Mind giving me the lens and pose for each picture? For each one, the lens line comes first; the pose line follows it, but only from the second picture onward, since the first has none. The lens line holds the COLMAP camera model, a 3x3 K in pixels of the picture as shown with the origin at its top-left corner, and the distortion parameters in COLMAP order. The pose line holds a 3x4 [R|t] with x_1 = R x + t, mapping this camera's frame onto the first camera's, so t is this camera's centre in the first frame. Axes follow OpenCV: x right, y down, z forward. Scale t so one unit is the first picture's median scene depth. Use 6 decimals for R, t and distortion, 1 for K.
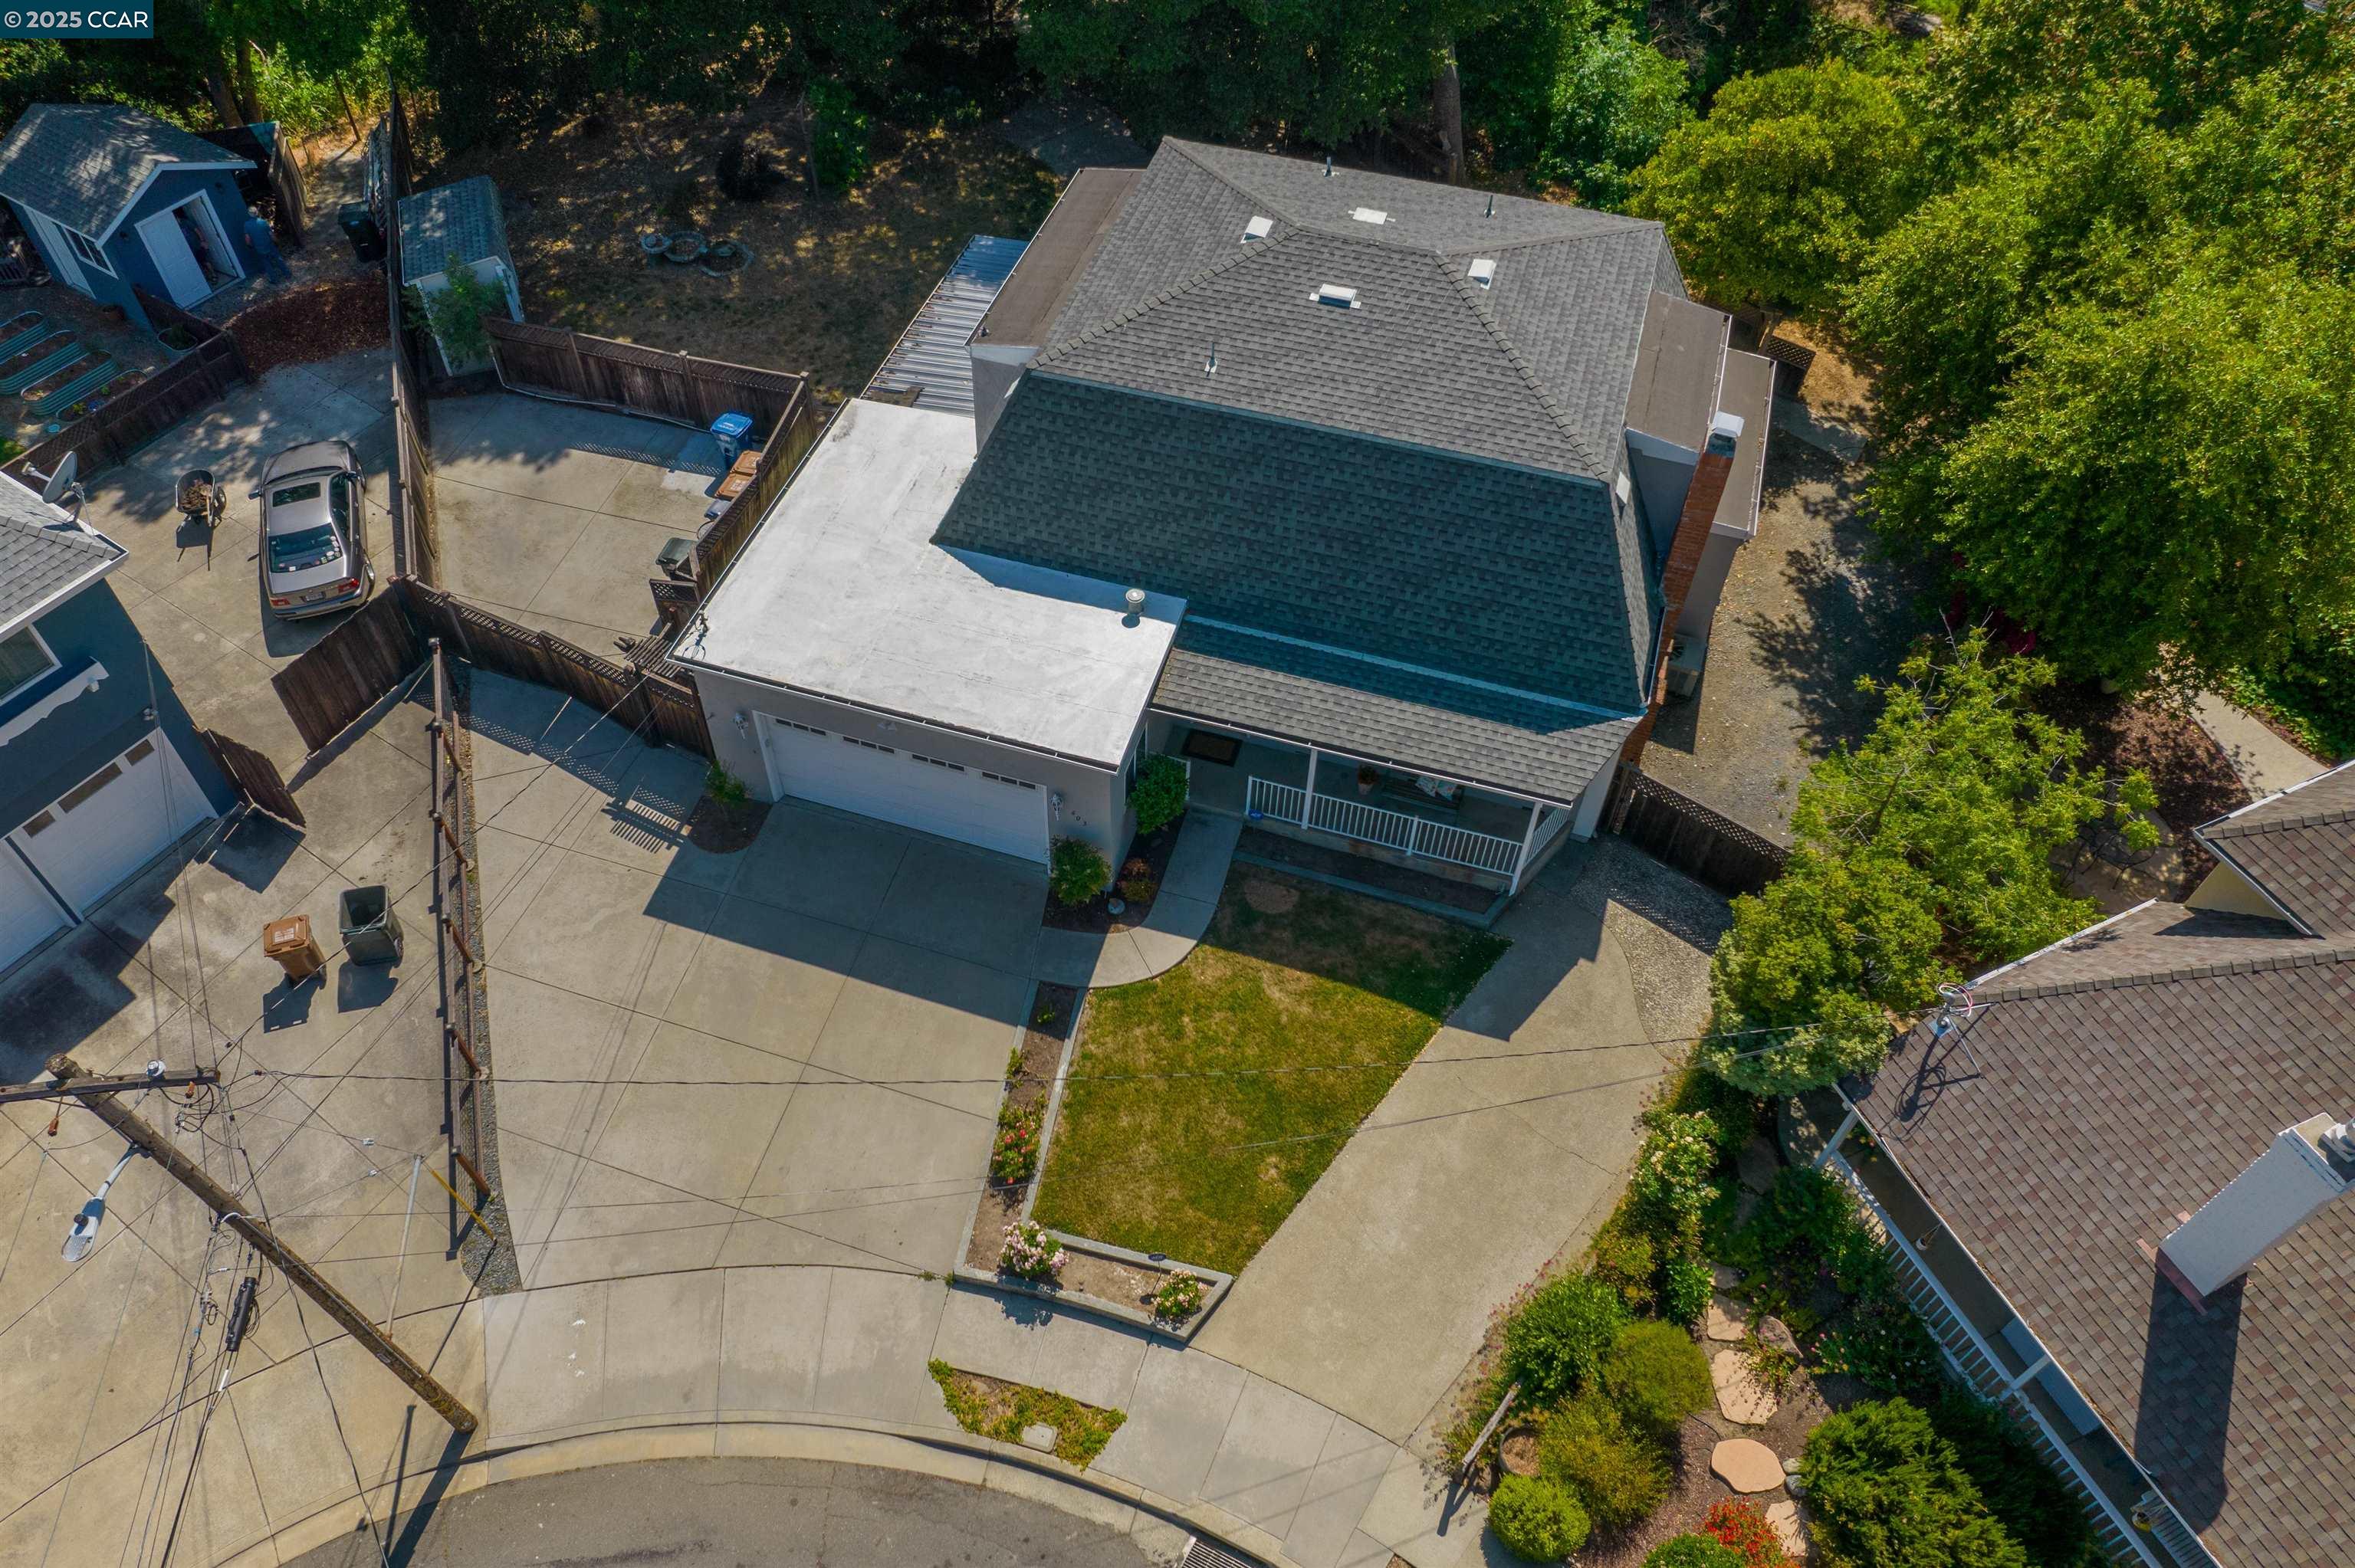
lens RADIAL K [[1658.4, 0, 1123.7], [0, 1658.4, 823.7], [0, 0, 1]] dist [-0.040677, 0.004284]
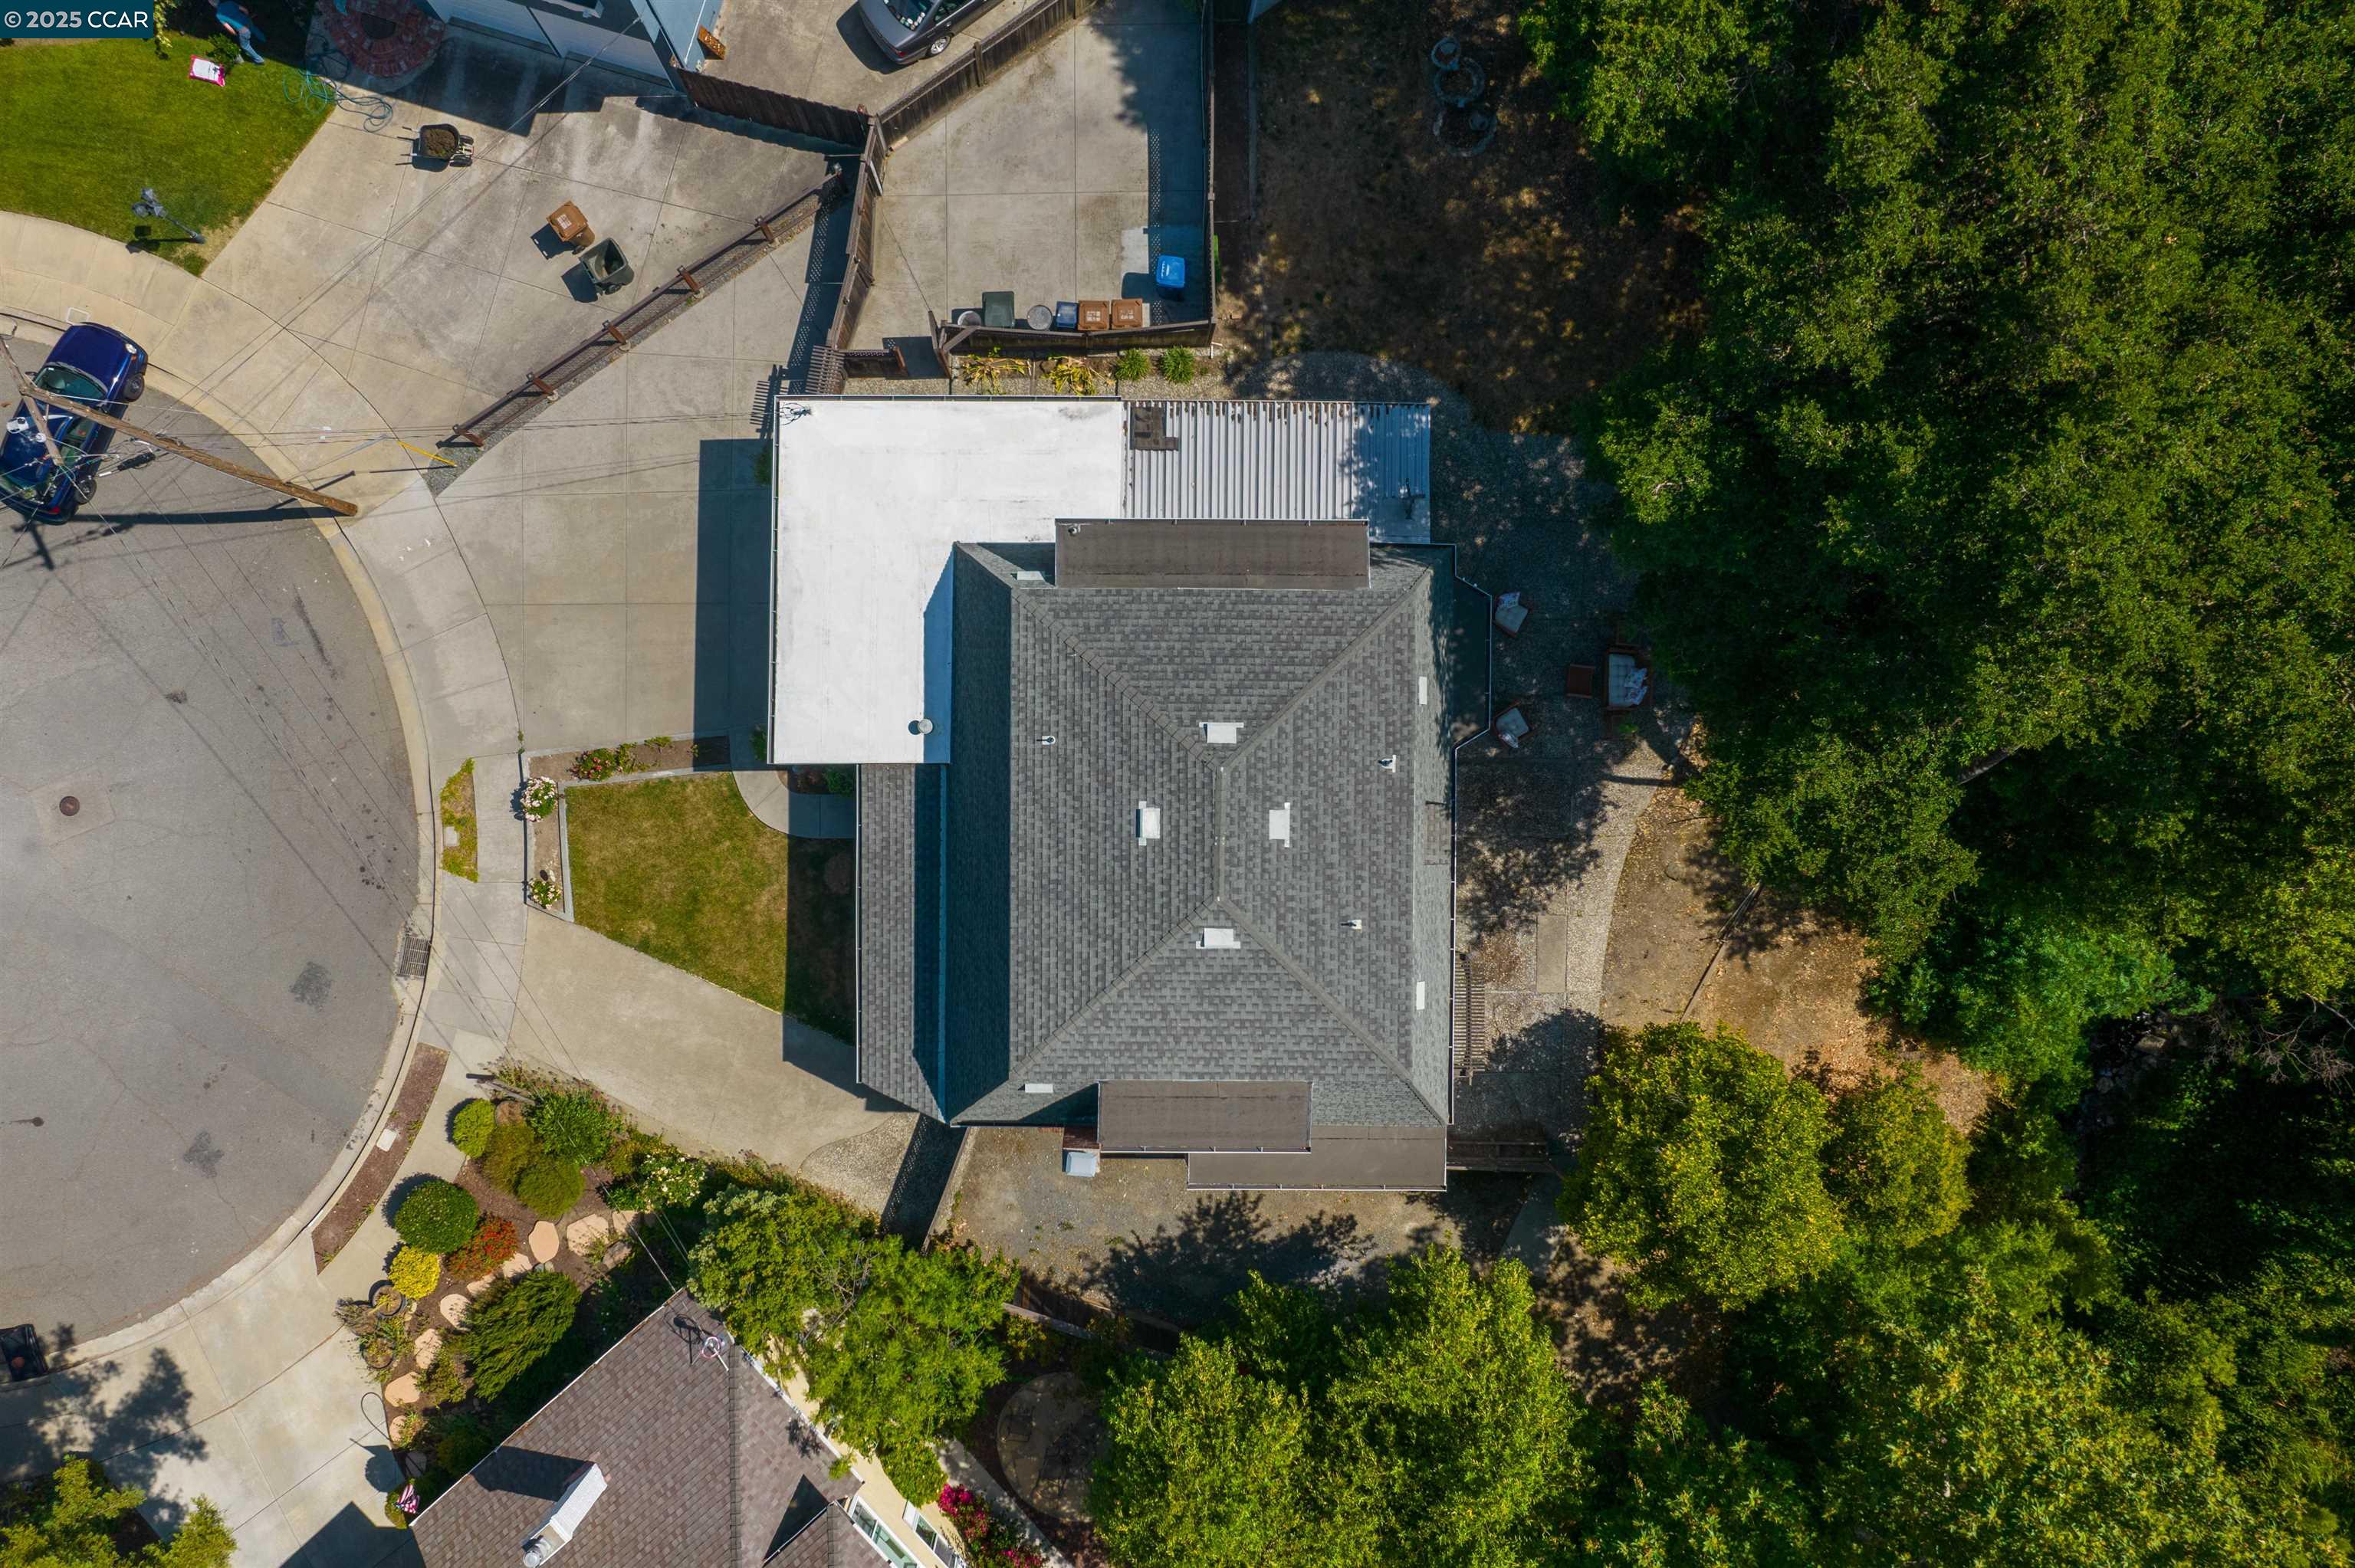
lens RADIAL K [[1658.4, 0, 1123.7], [0, 1658.4, 823.7], [0, 0, 1]] dist [-0.040677, 0.004284]
pose [[0.300734, 0.953700, -0.003959, 0.132231], [-0.740963, 0.236261, 0.628613, -1.059882], [0.600443, -0.186112, 0.777708, 0.095640]]
